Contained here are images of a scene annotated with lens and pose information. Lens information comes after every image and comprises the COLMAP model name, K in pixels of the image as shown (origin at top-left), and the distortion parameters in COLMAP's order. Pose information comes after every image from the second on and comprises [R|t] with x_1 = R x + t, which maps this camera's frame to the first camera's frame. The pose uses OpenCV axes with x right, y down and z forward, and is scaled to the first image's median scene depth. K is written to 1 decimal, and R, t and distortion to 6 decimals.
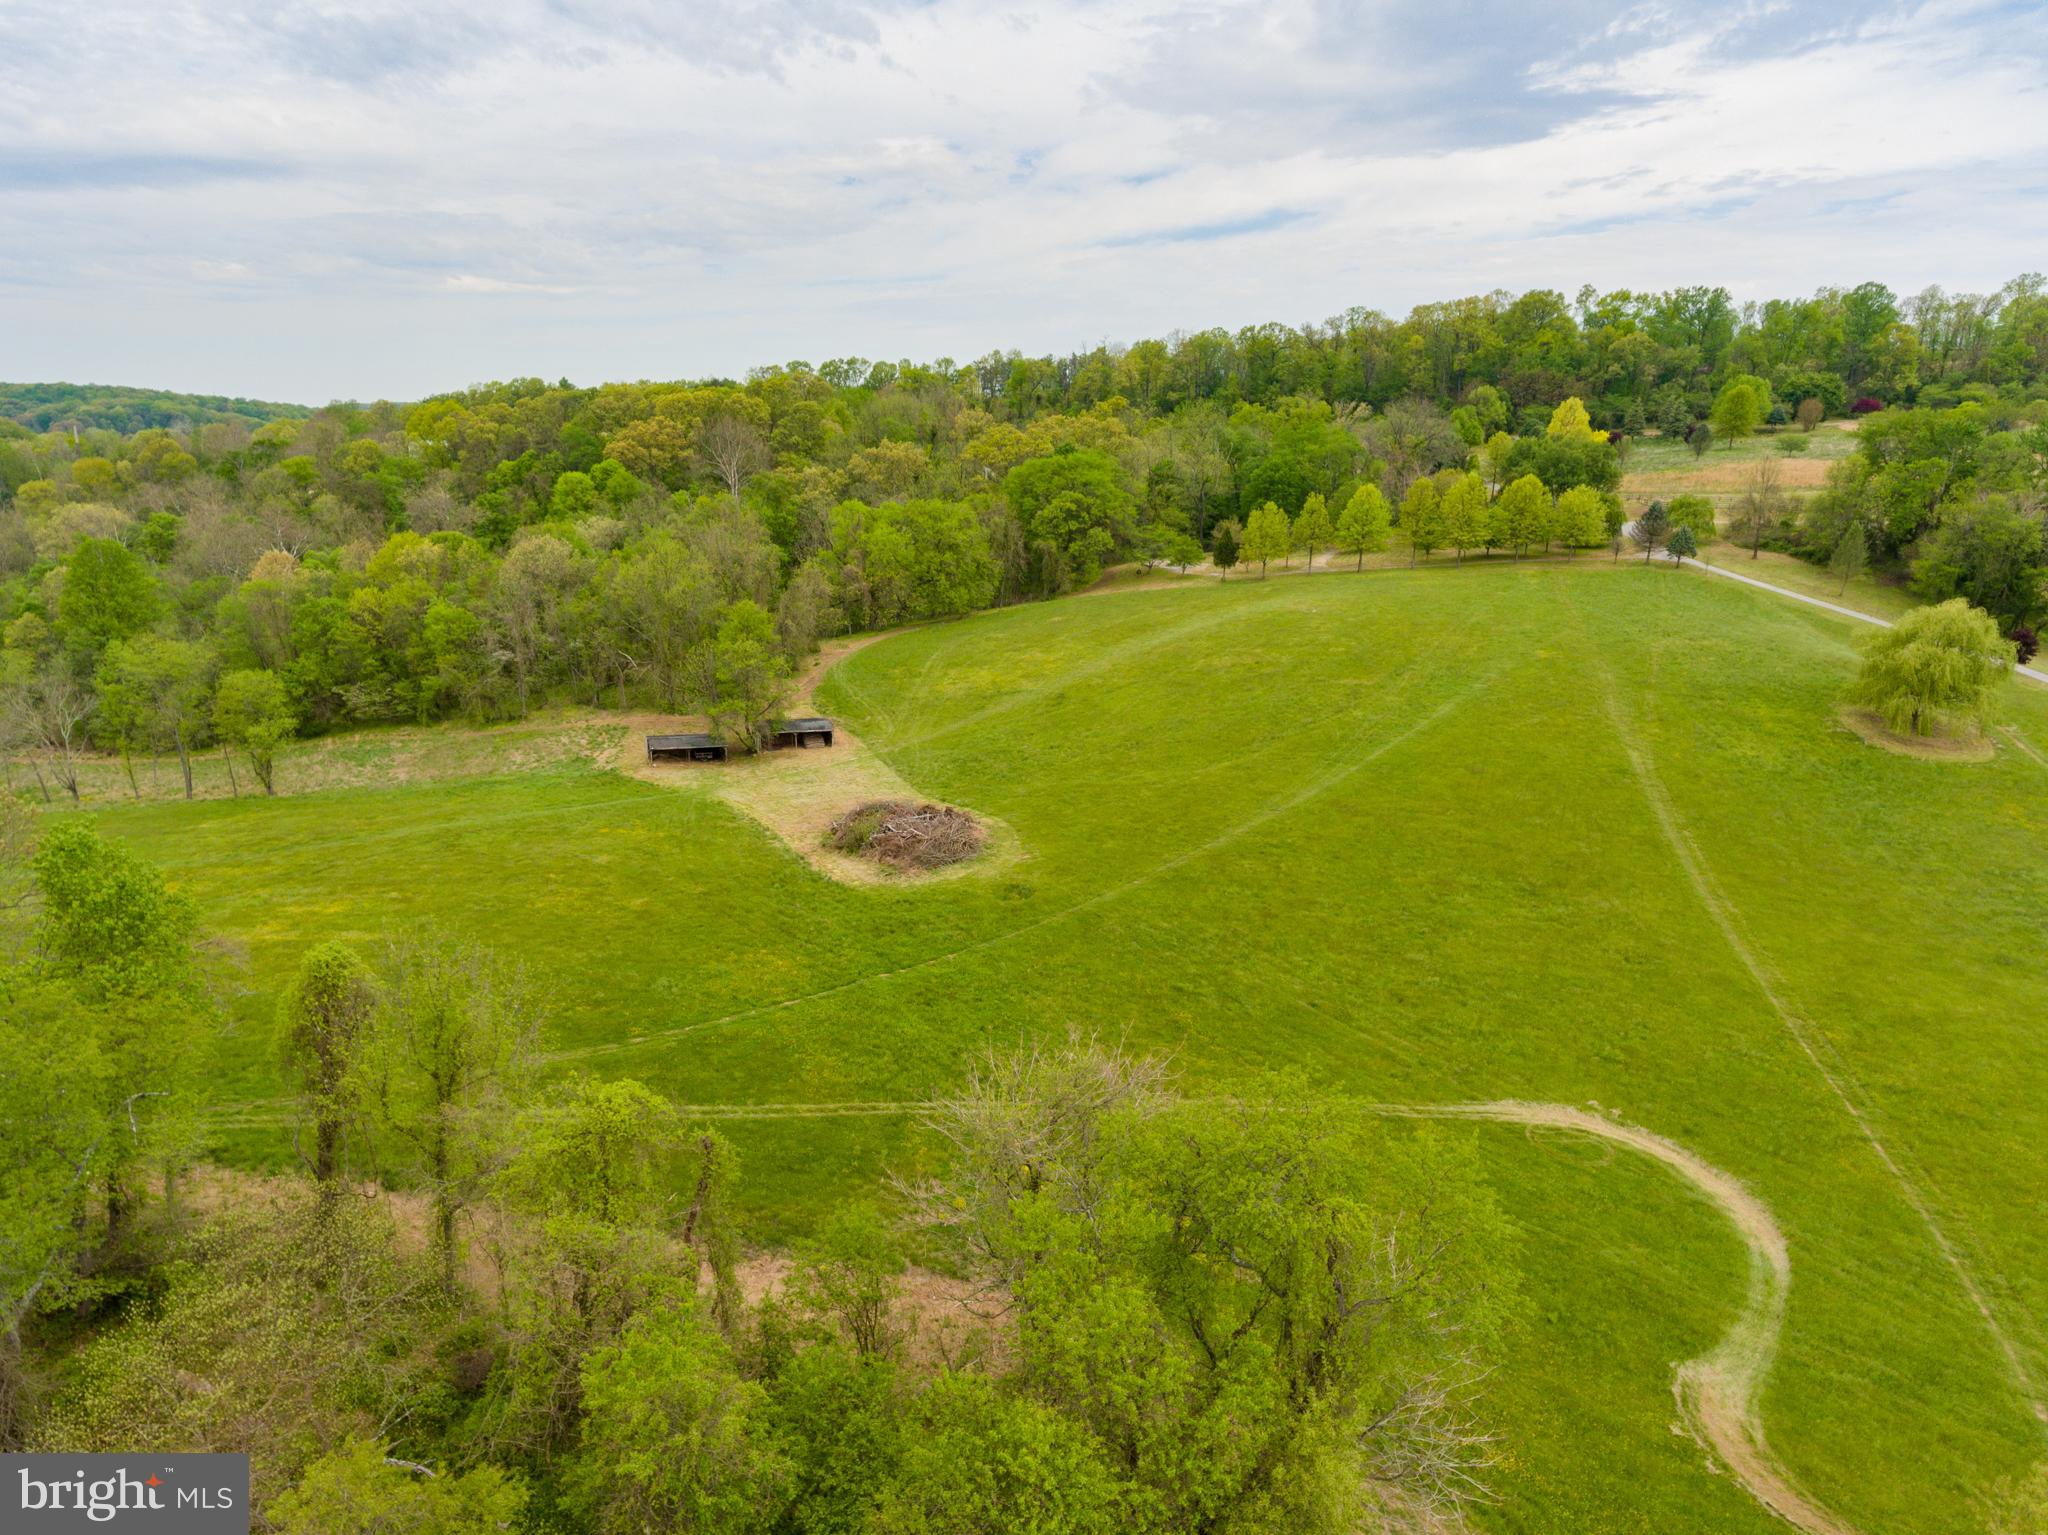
lens RADIAL K [[1313.8, 0, 938.2], [0, 1313.8, 831.8], [0, 0, 1]] dist [-0.002478, 0.003677]
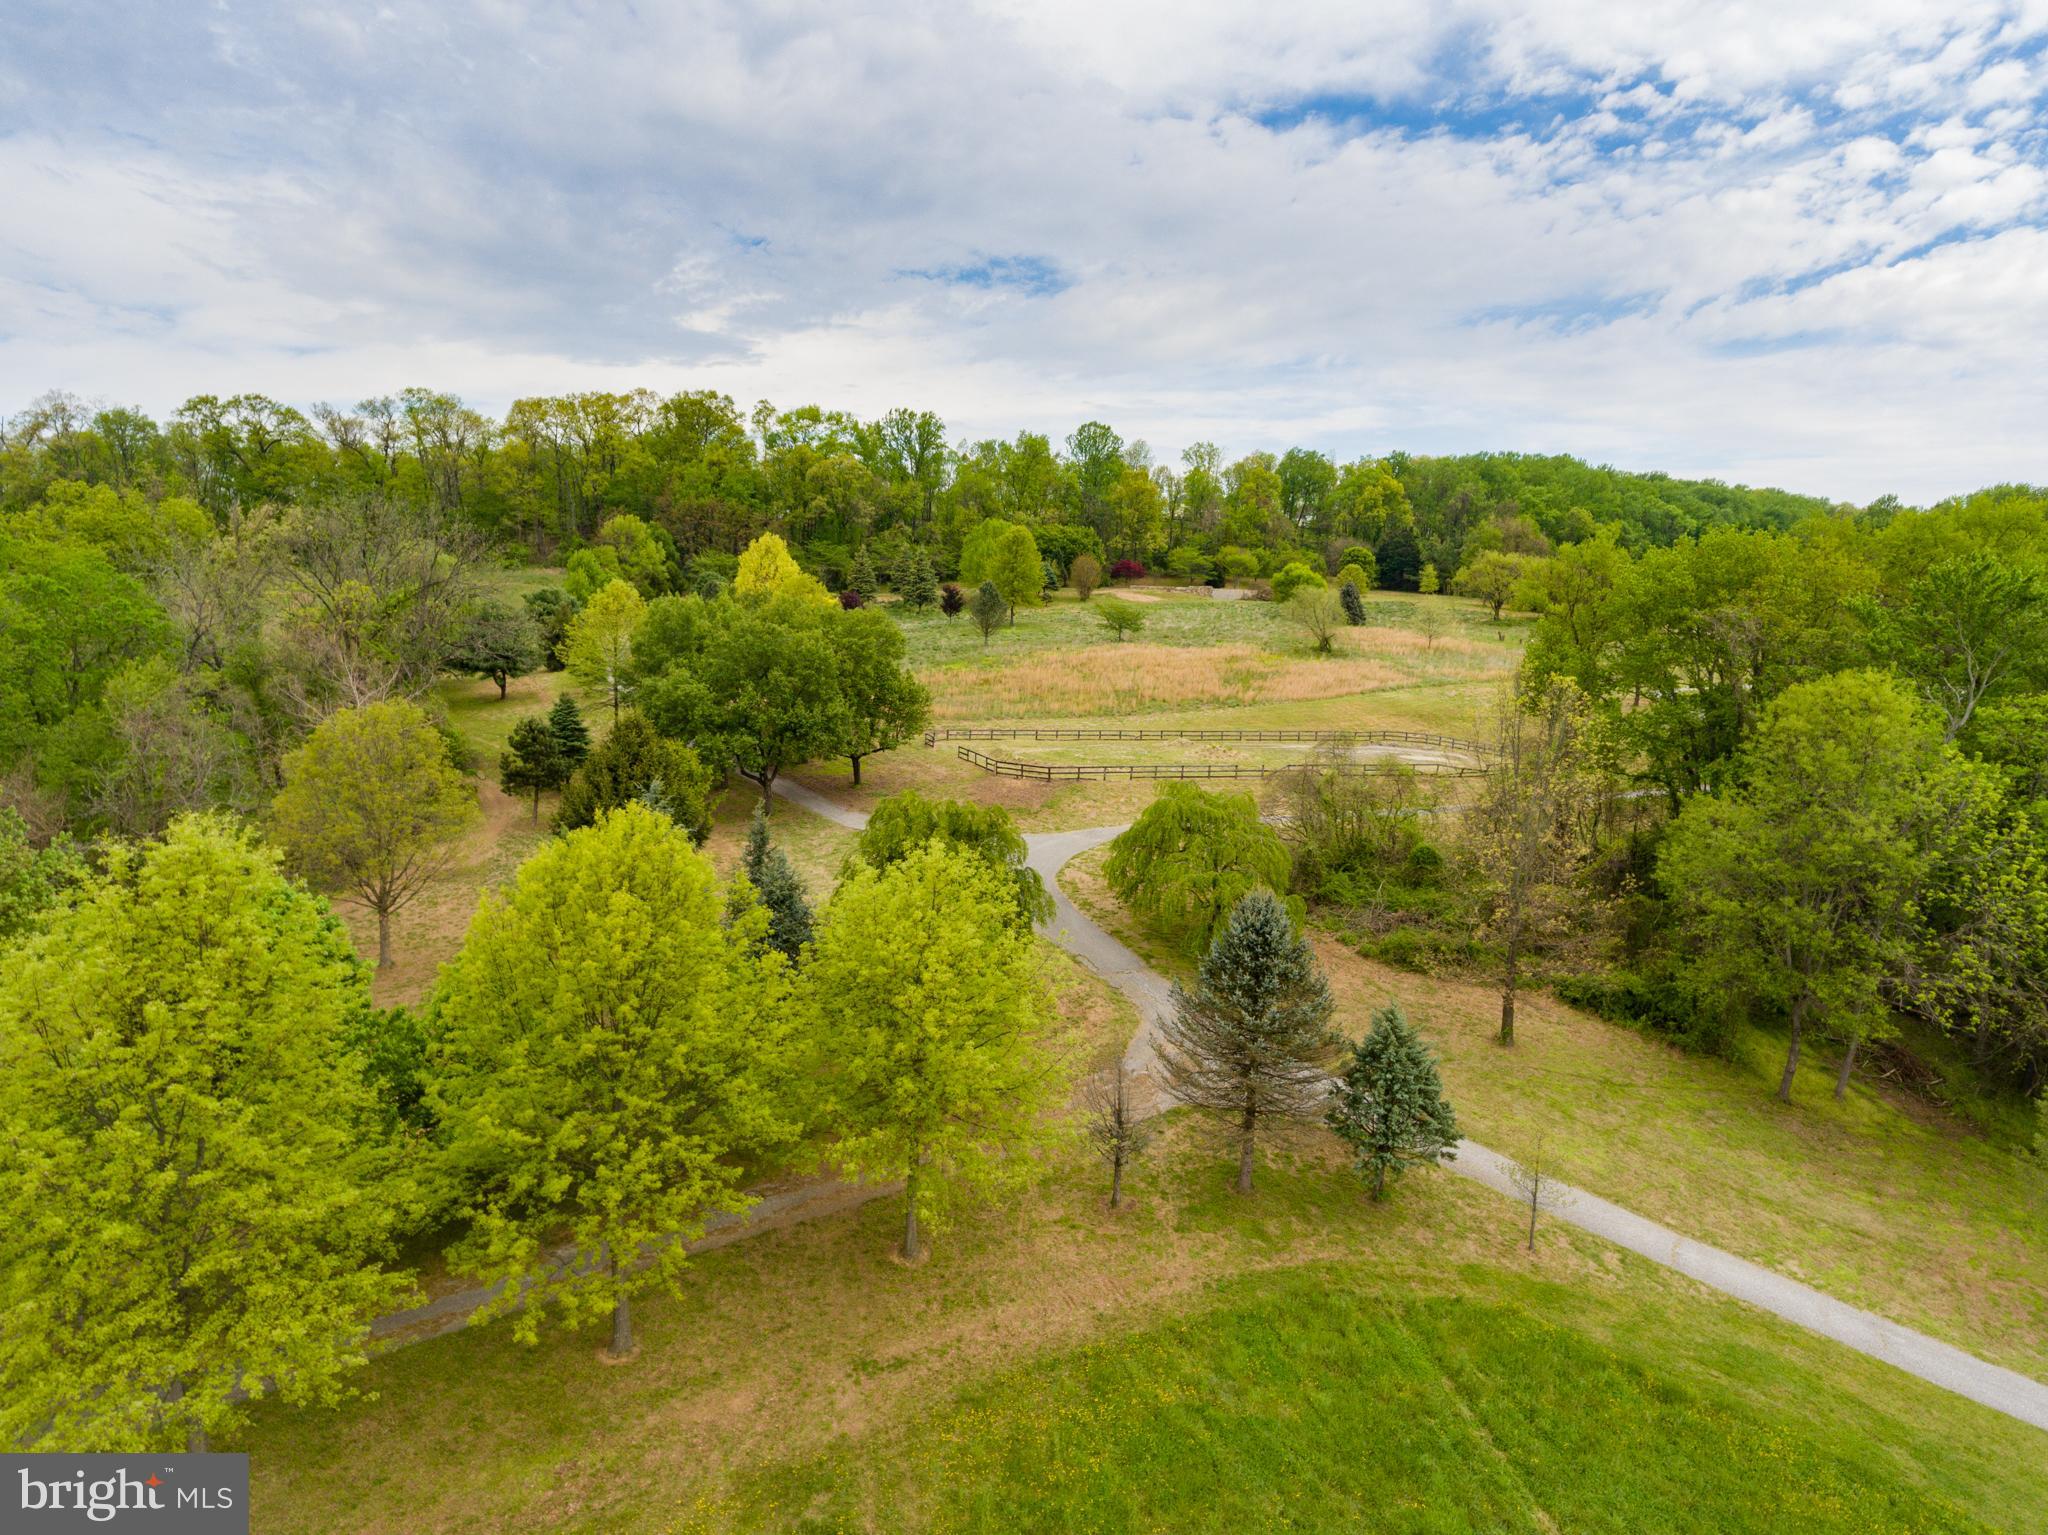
lens RADIAL K [[1201.8, 0, 1022.9], [0, 1201.8, 759.2], [0, 0, 1]] dist [-0.000610, -0.004059]
pose [[0.798776, -0.059419, 0.598687, 0.225923], [0.155721, 0.981619, -0.110341, -0.142447], [-0.581126, 0.181365, 0.793347, 0.480798]]
